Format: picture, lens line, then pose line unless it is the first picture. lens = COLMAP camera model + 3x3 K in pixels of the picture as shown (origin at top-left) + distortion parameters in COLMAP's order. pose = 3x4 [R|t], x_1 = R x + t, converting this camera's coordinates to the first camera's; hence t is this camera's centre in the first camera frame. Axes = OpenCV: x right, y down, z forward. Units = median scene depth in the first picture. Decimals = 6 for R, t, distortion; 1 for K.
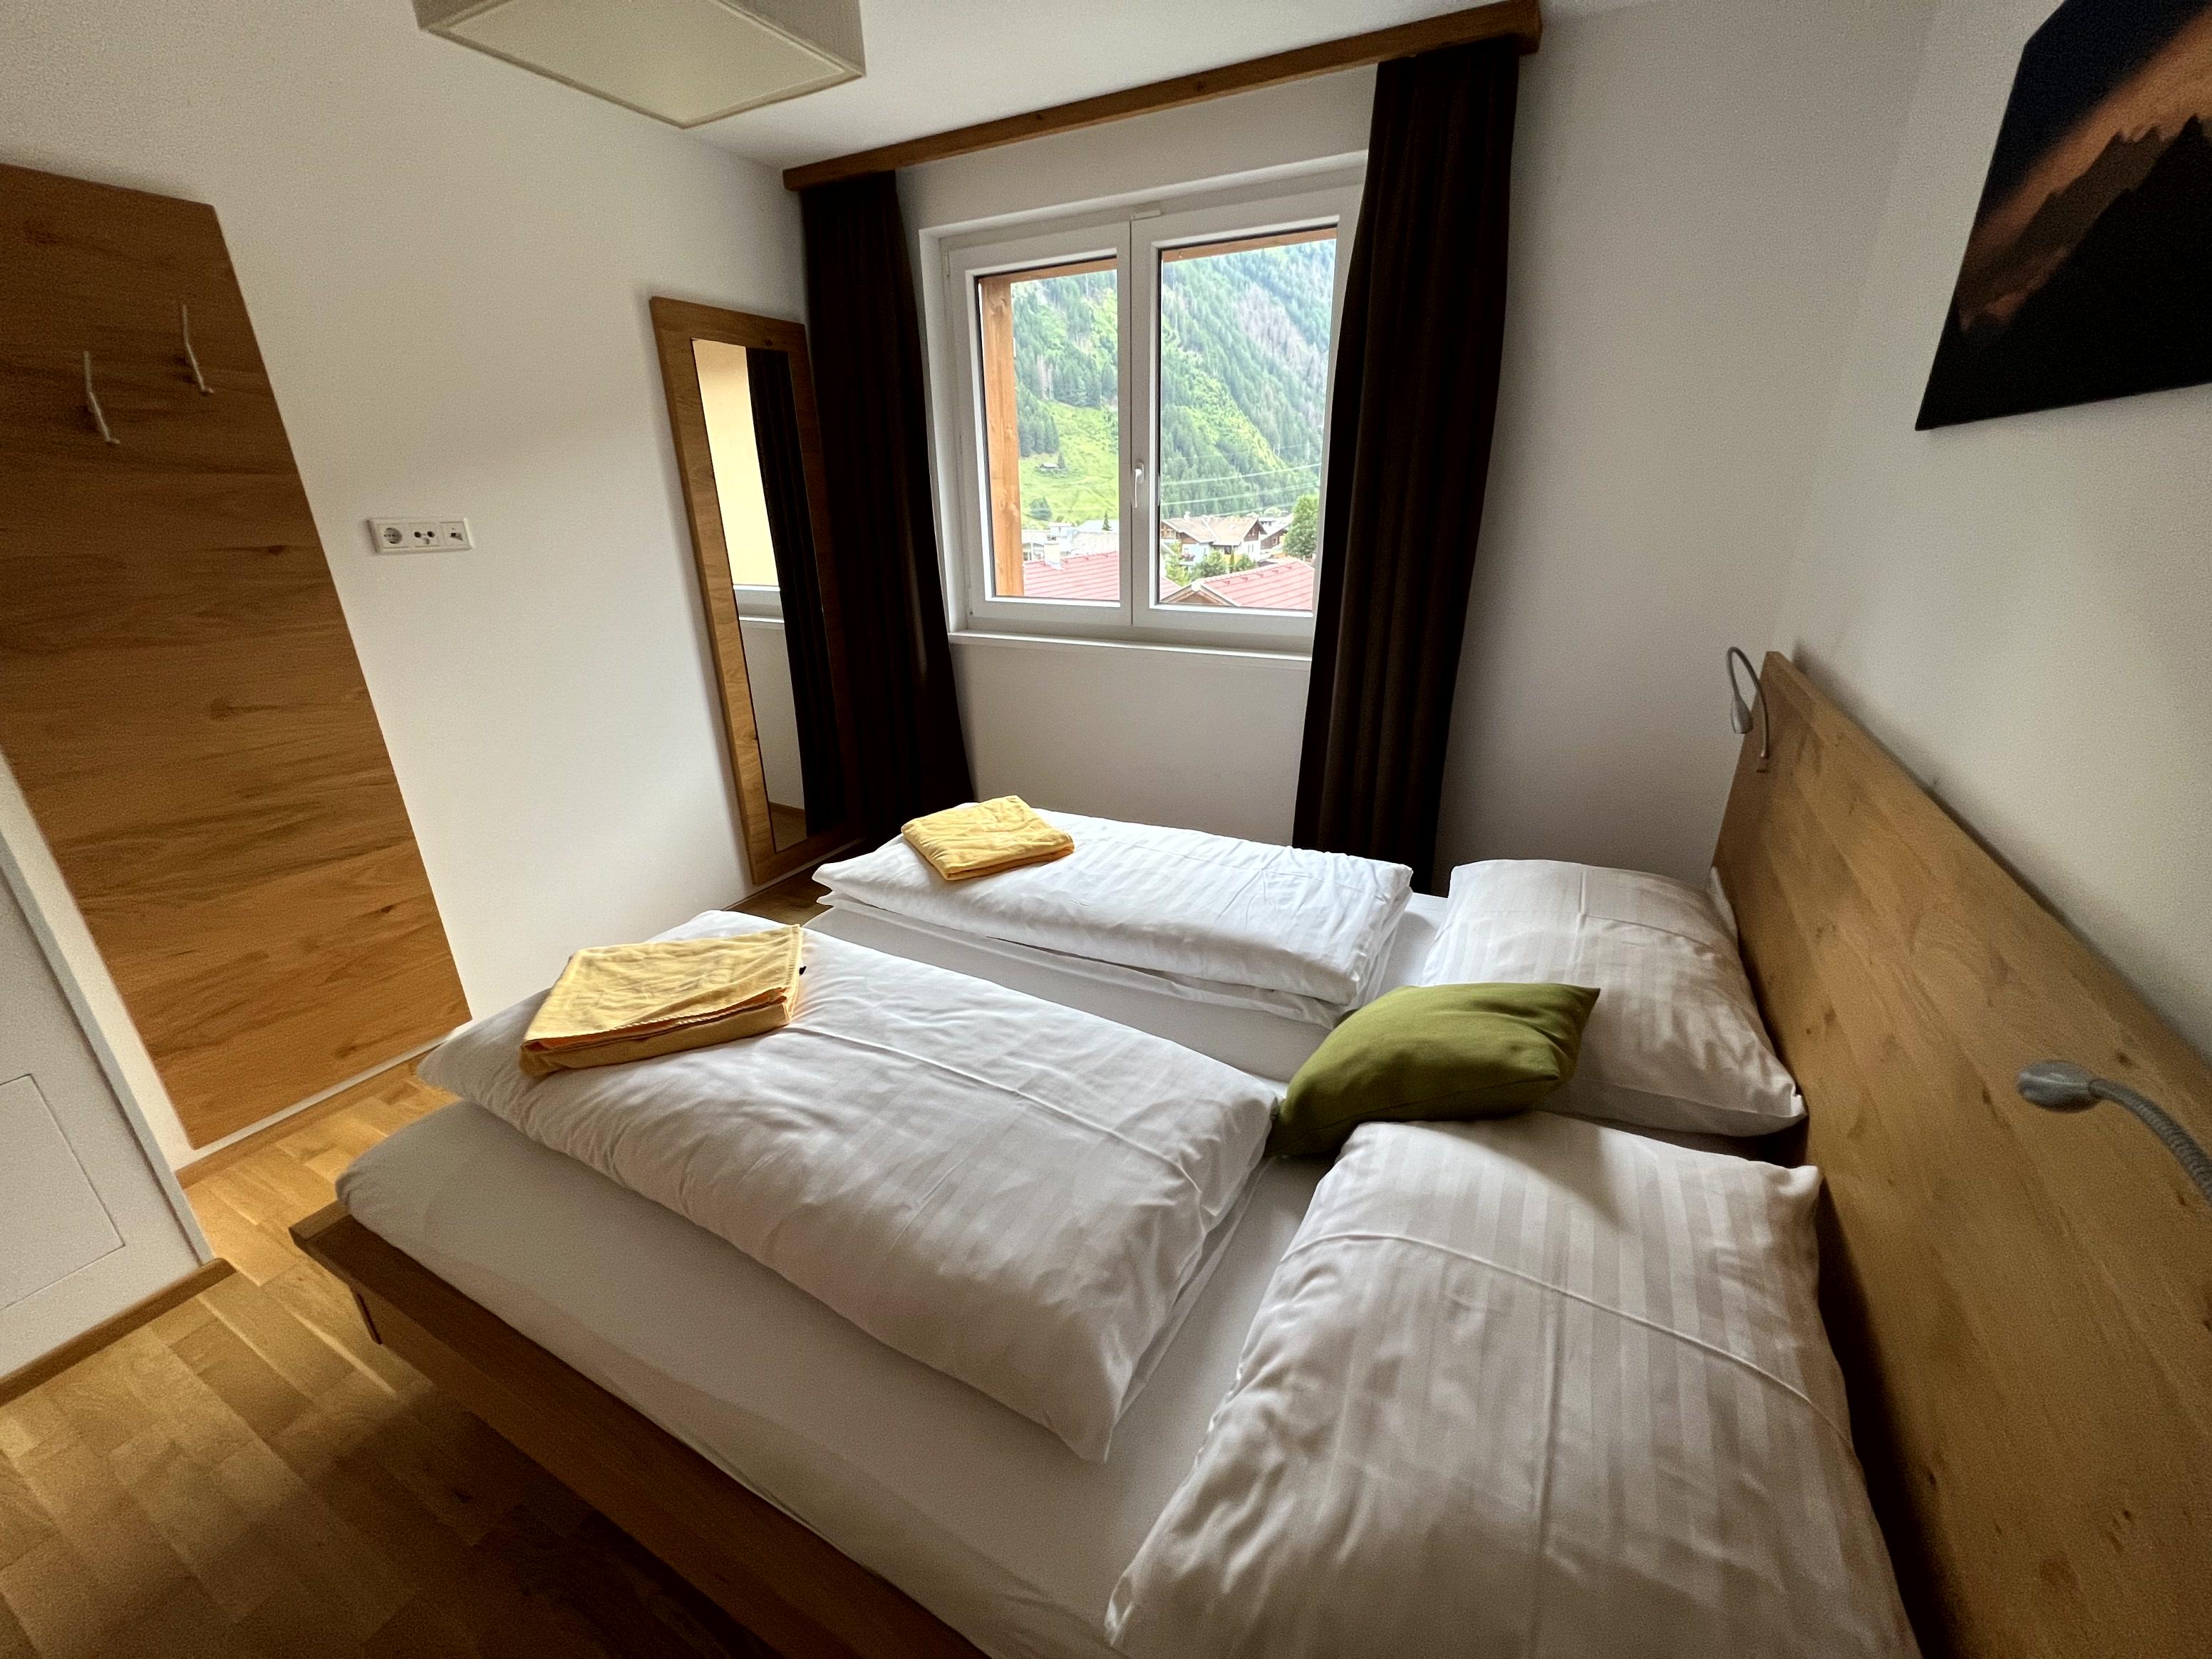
lens RADIAL K [[881.1, 0, 1116.9], [0, 881.1, 832.7], [0, 0, 1]] dist [-0.000428, 0.000032]
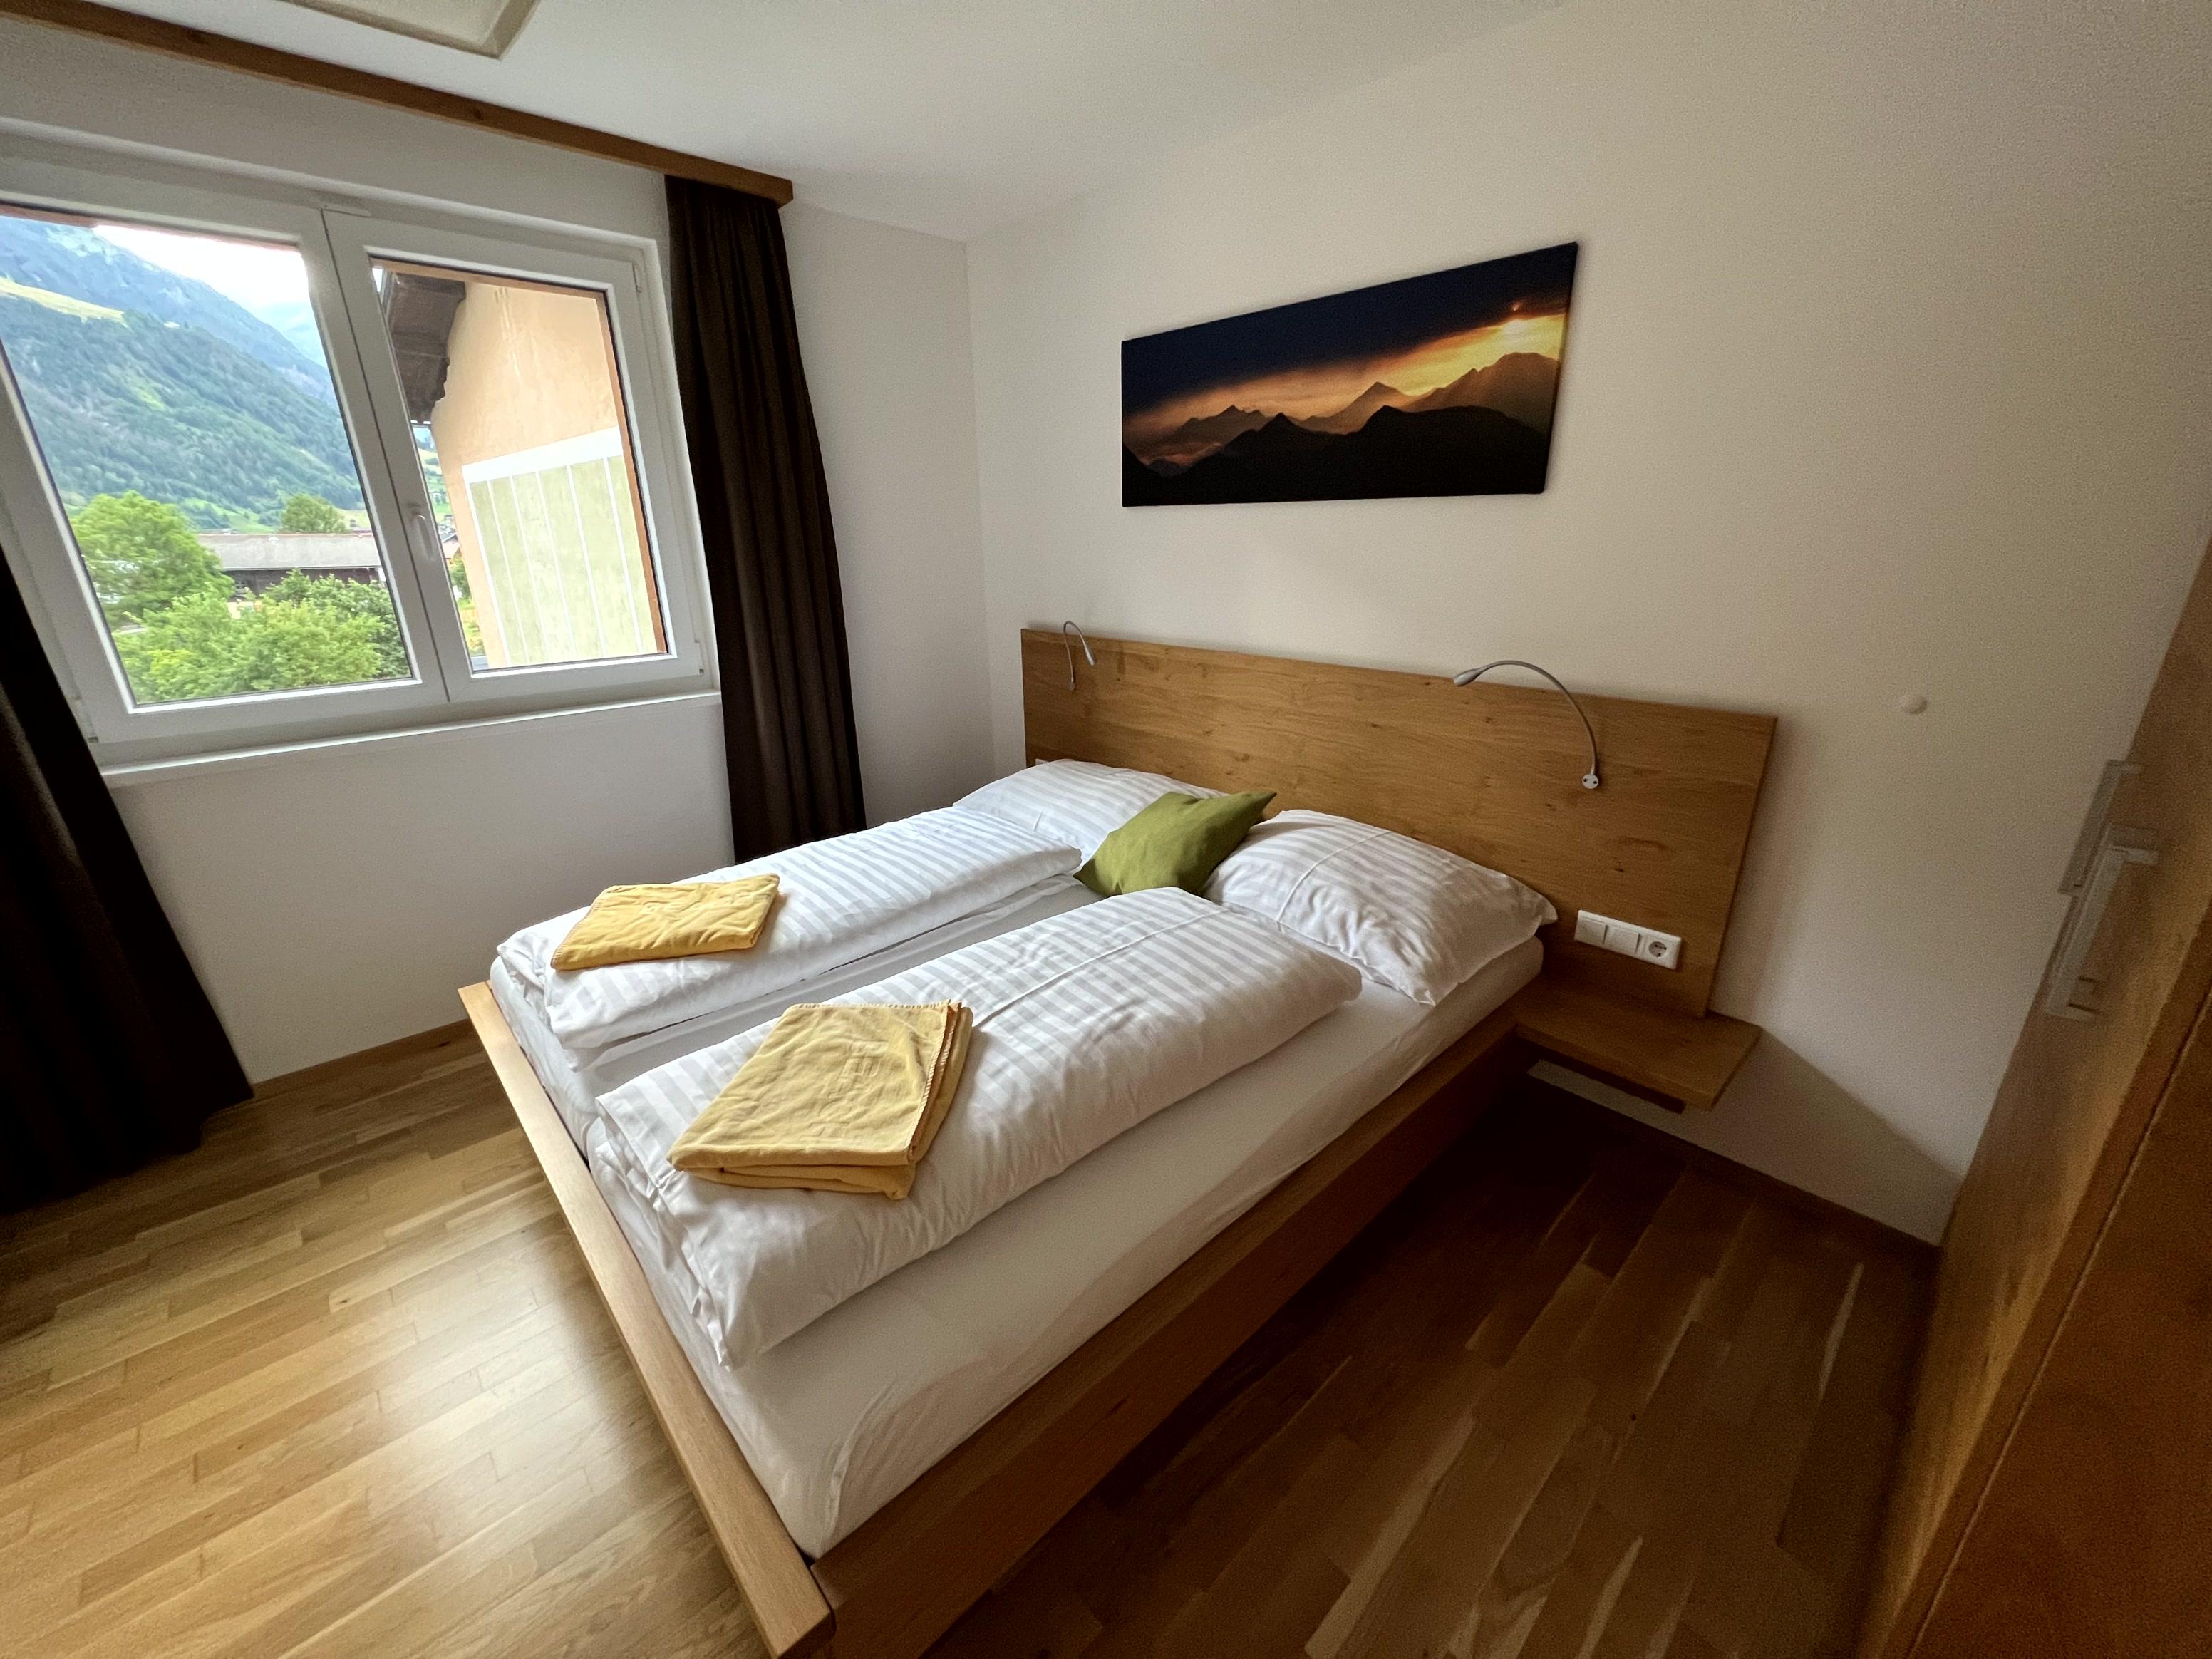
lens RADIAL K [[881.1, 0, 1111.5], [0, 881.1, 826.4], [0, 0, 1]] dist [-0.000428, 0.000032]
pose [[0.328243, -0.297743, 0.896440, -0.957811], [0.350039, 0.919797, 0.177329, -0.106185], [-0.877342, 0.255582, 0.406139, 0.283592]]
